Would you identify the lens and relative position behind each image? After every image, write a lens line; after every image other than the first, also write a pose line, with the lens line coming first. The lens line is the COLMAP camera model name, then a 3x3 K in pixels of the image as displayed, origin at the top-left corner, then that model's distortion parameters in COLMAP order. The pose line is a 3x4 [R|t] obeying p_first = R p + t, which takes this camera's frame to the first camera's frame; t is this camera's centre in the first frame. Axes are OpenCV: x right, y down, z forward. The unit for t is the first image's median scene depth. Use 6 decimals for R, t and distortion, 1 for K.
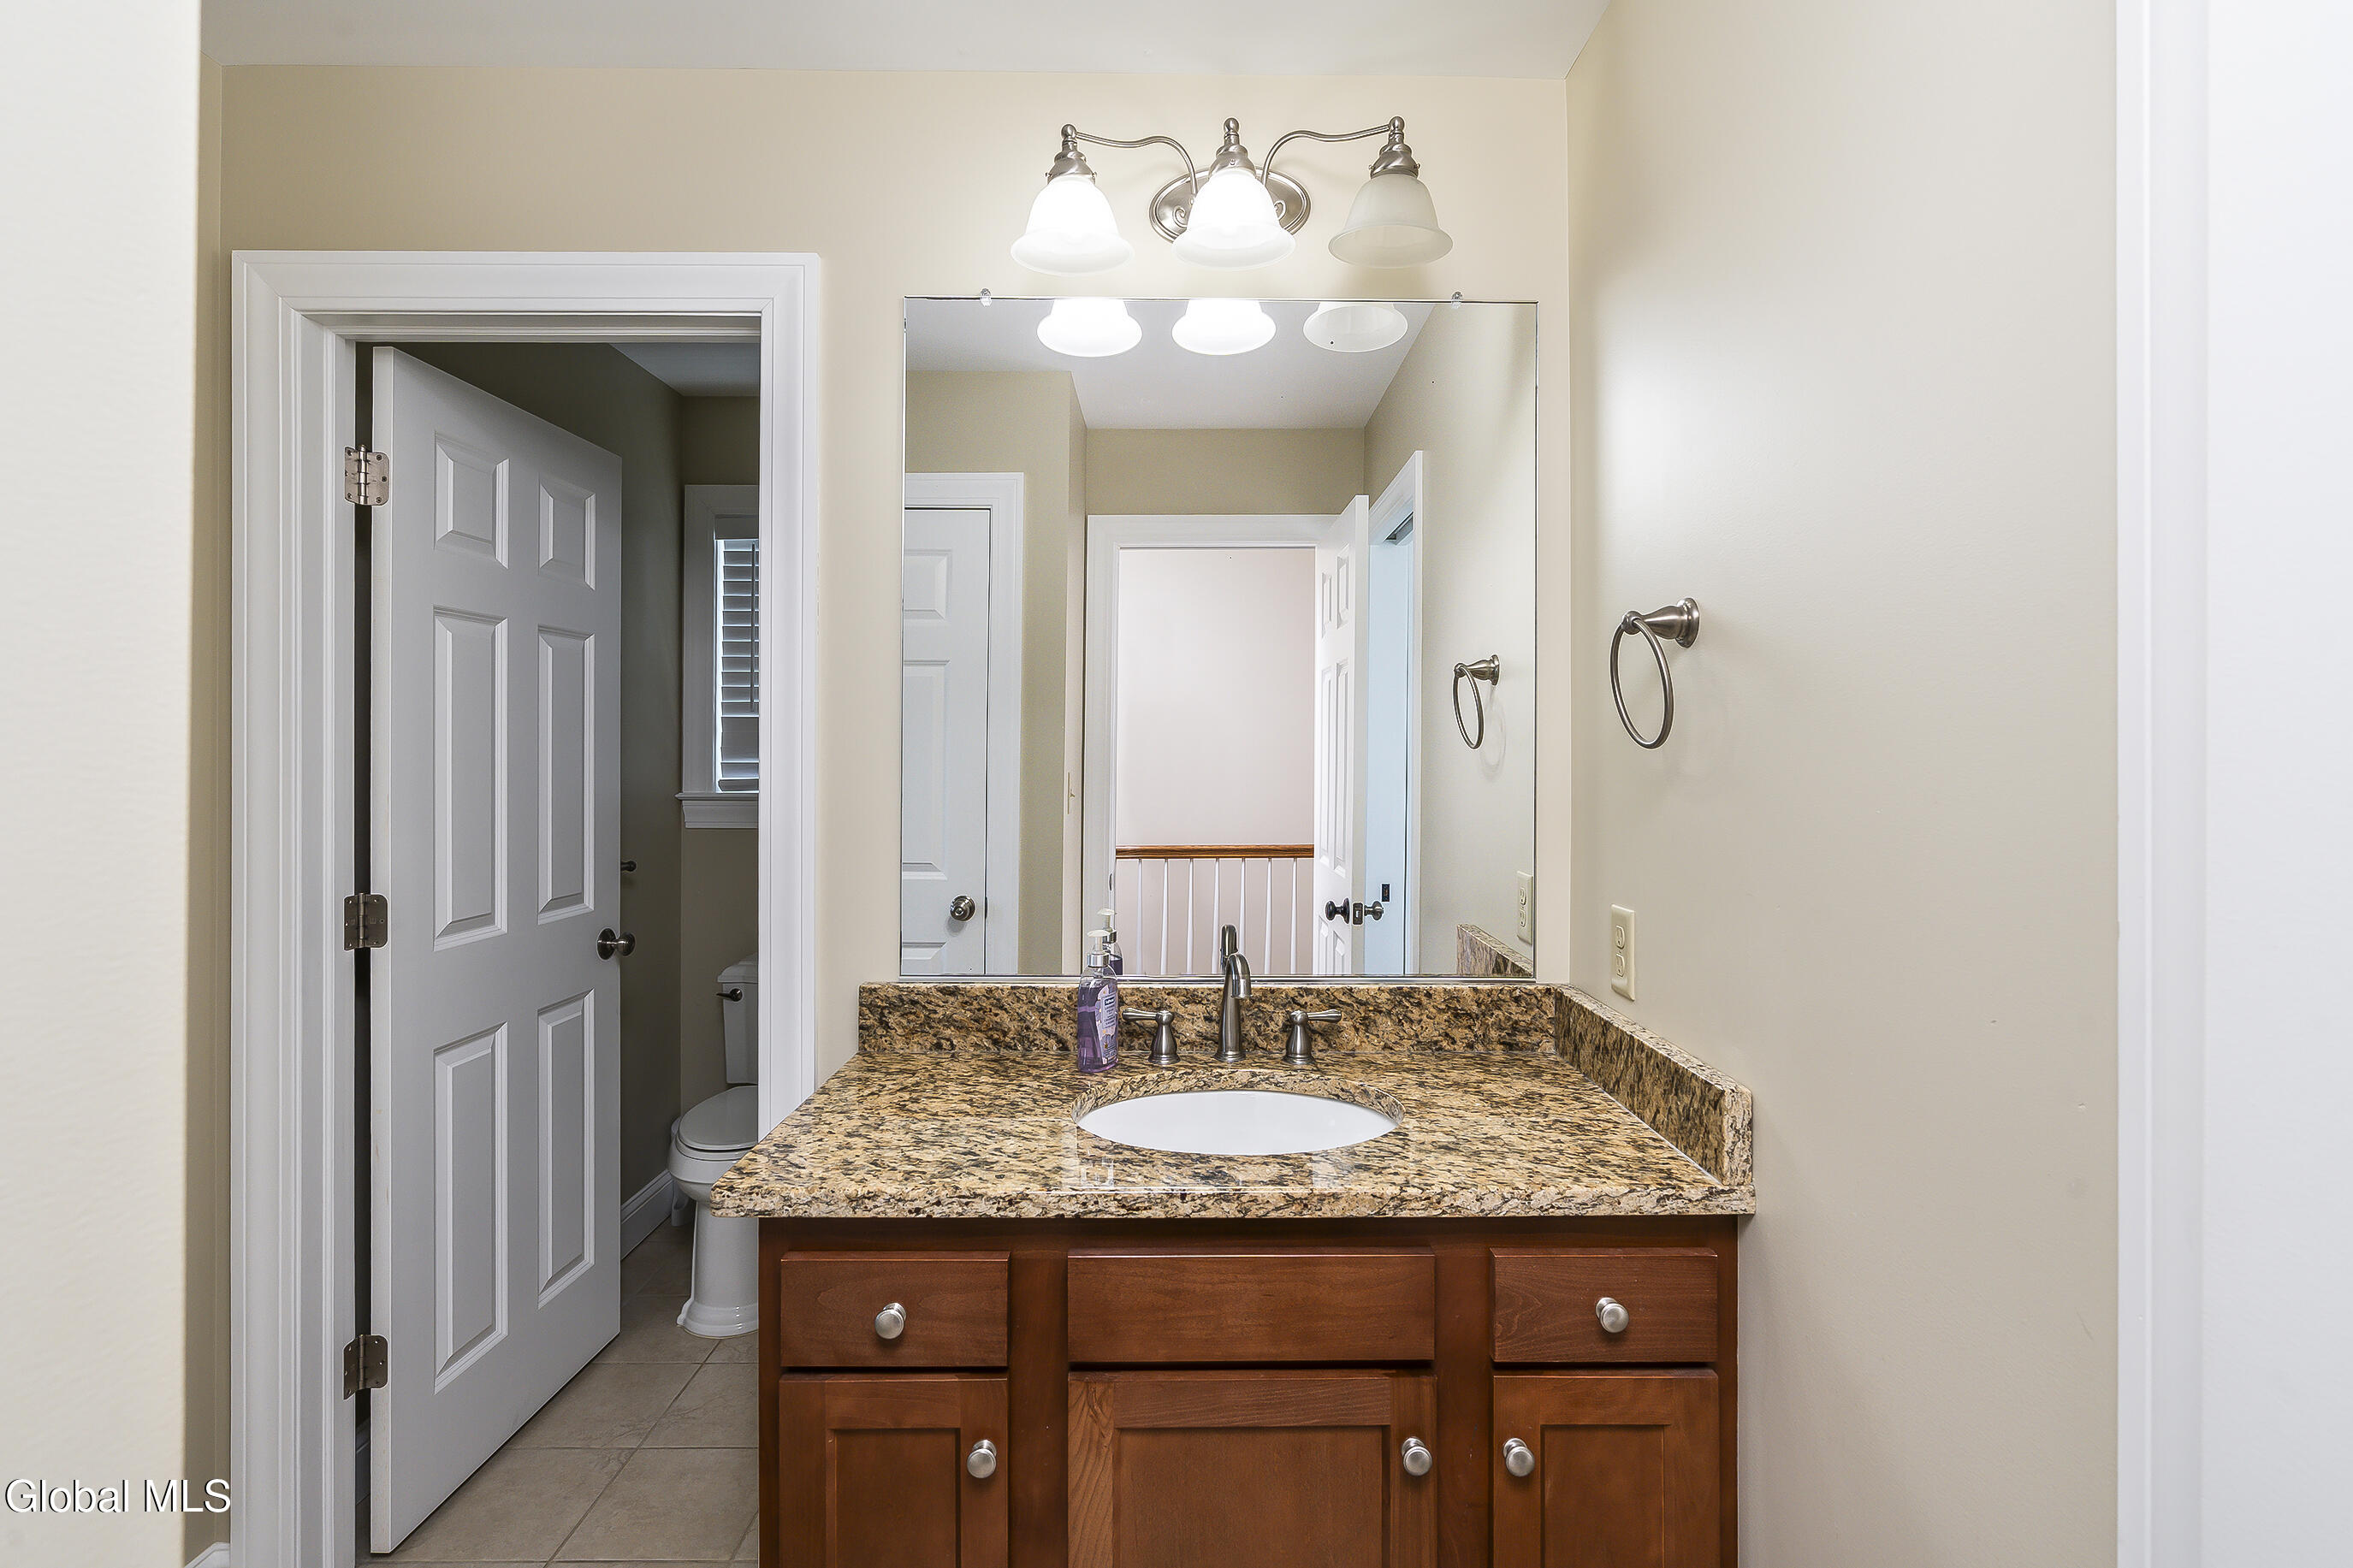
lens RADIAL K [[1134.3, 0, 1218.1], [0, 1134.3, 755.2], [0, 0, 1]] dist [-0.016245, 0.000009]
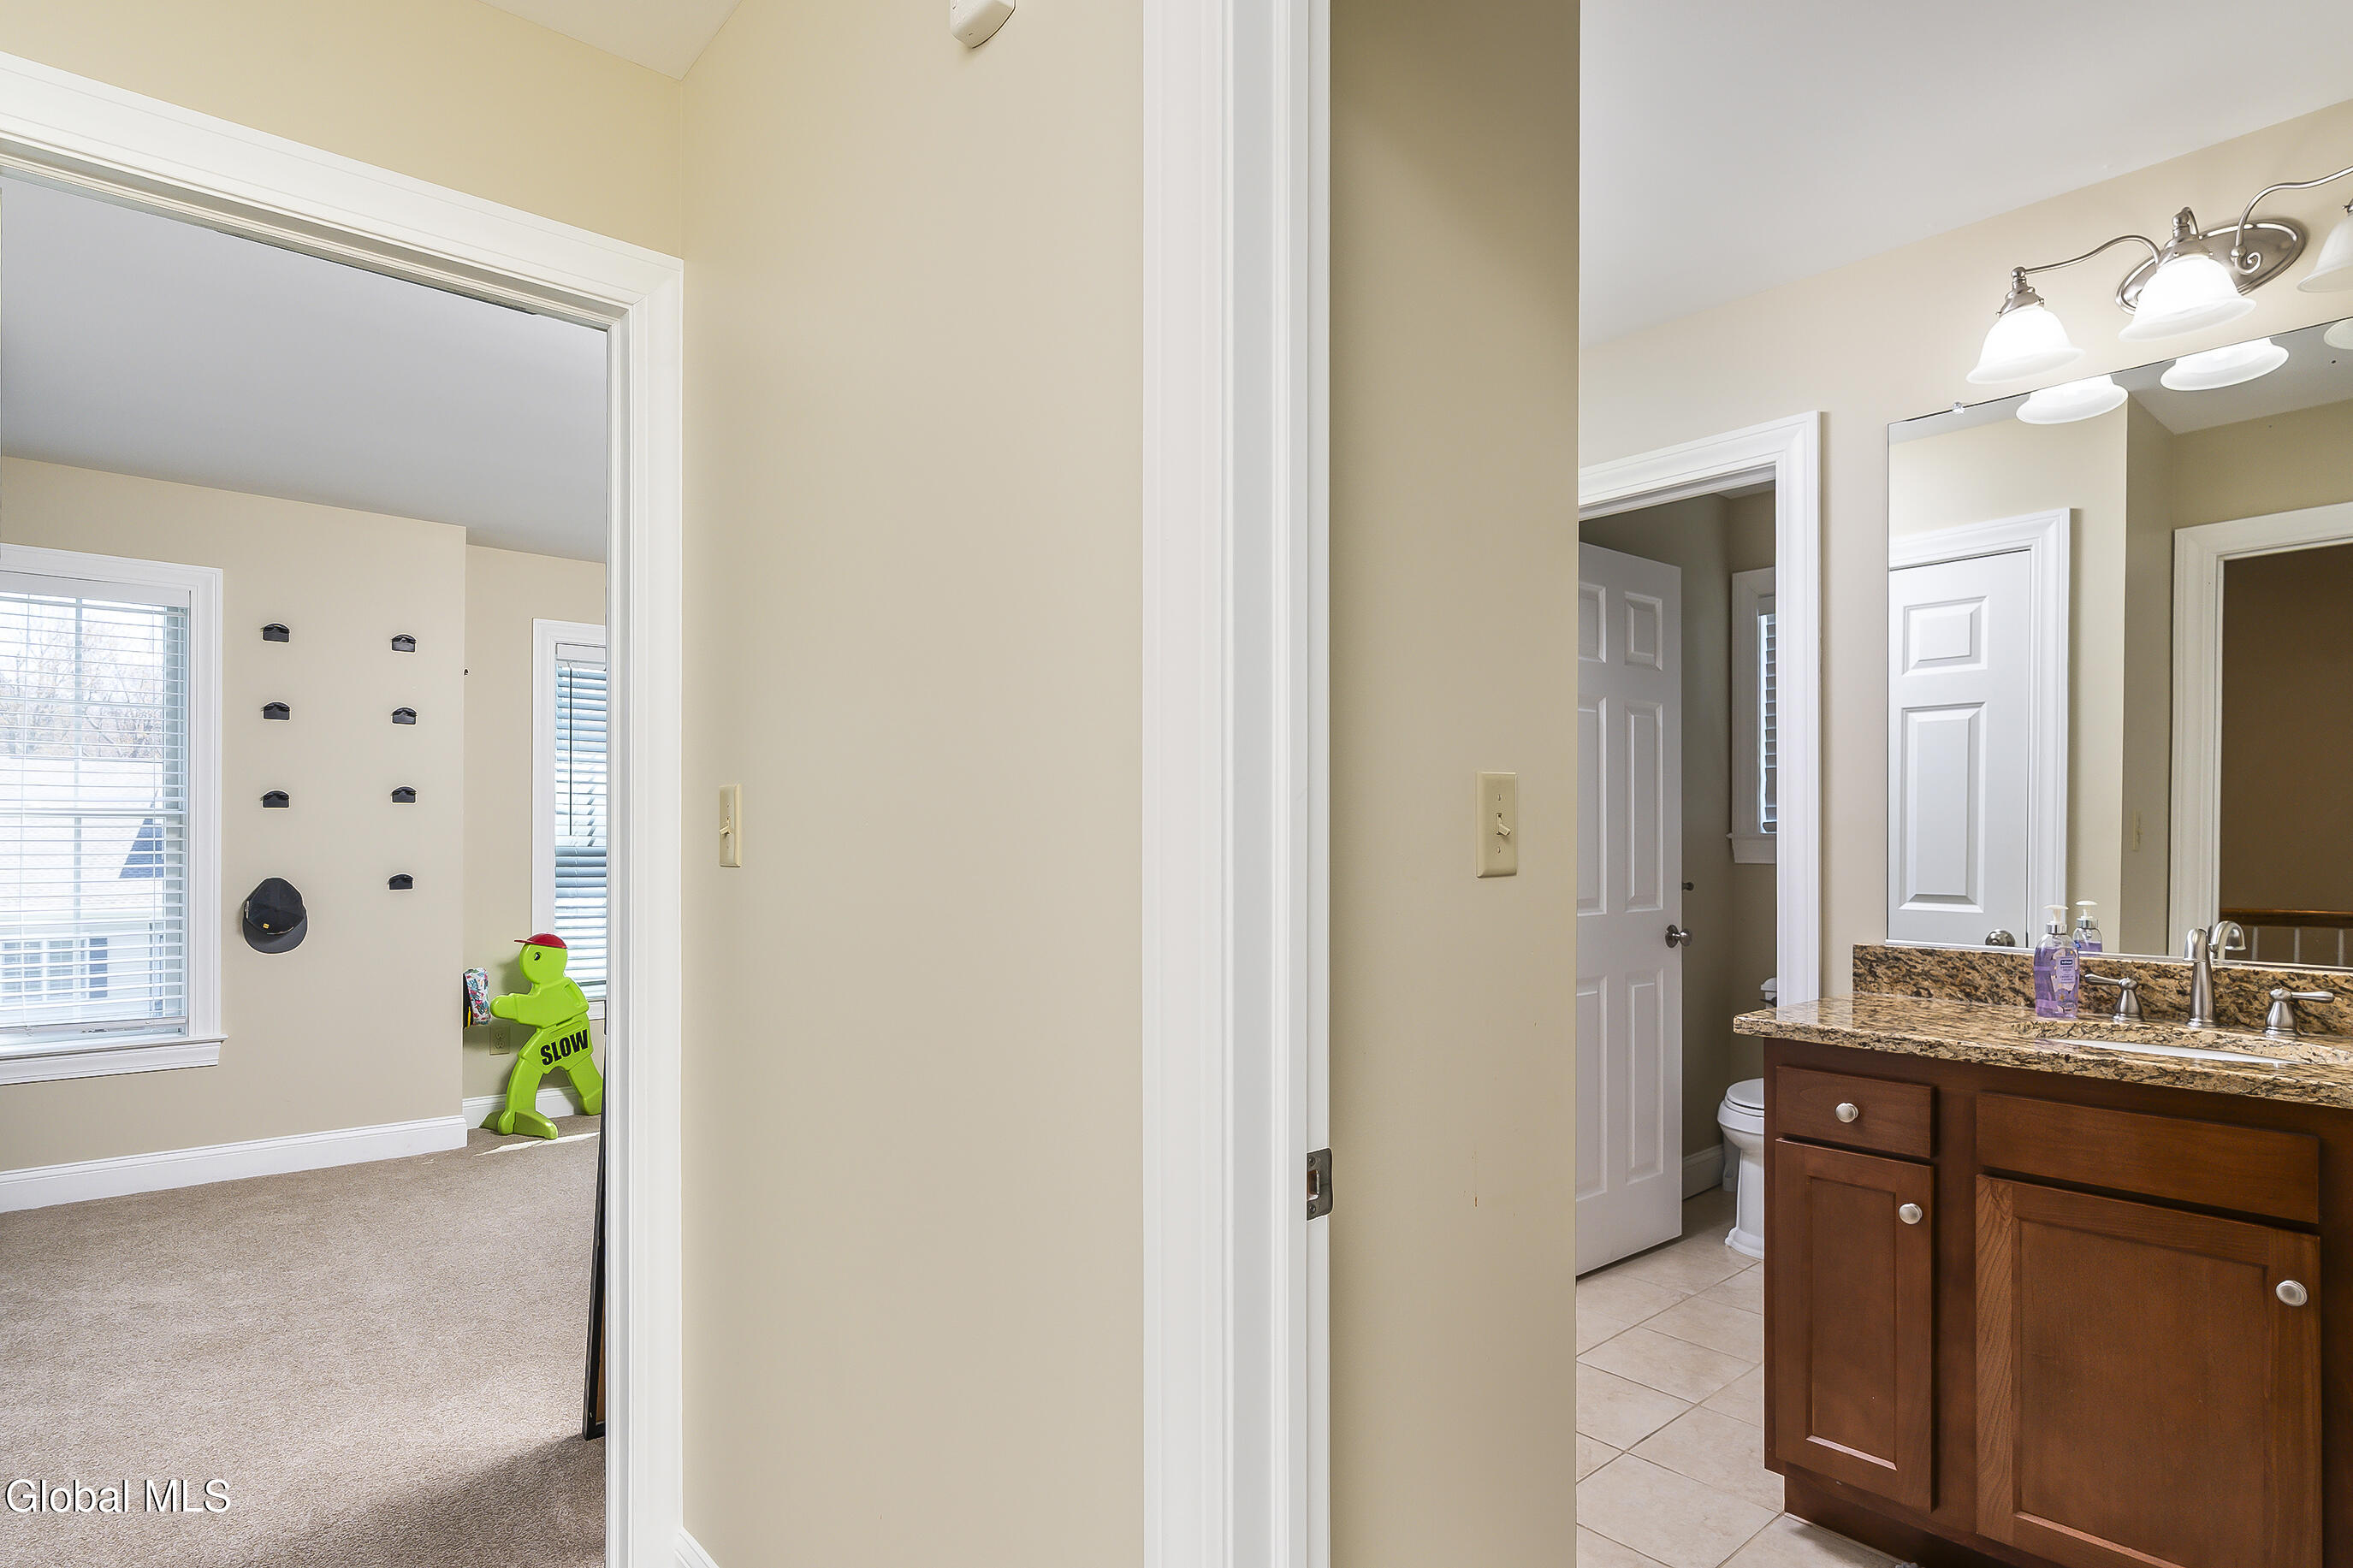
lens RADIAL K [[1228.1, 0, 1171.6], [0, 1228.1, 842.5], [0, 0, 1]] dist [0.000158, 0.000780]
pose [[0.637809, -0.001440, -0.770193, 0.299187], [0.005395, 0.999982, 0.002598, 0.074823], [0.770175, -0.005812, 0.637806, -0.573334]]
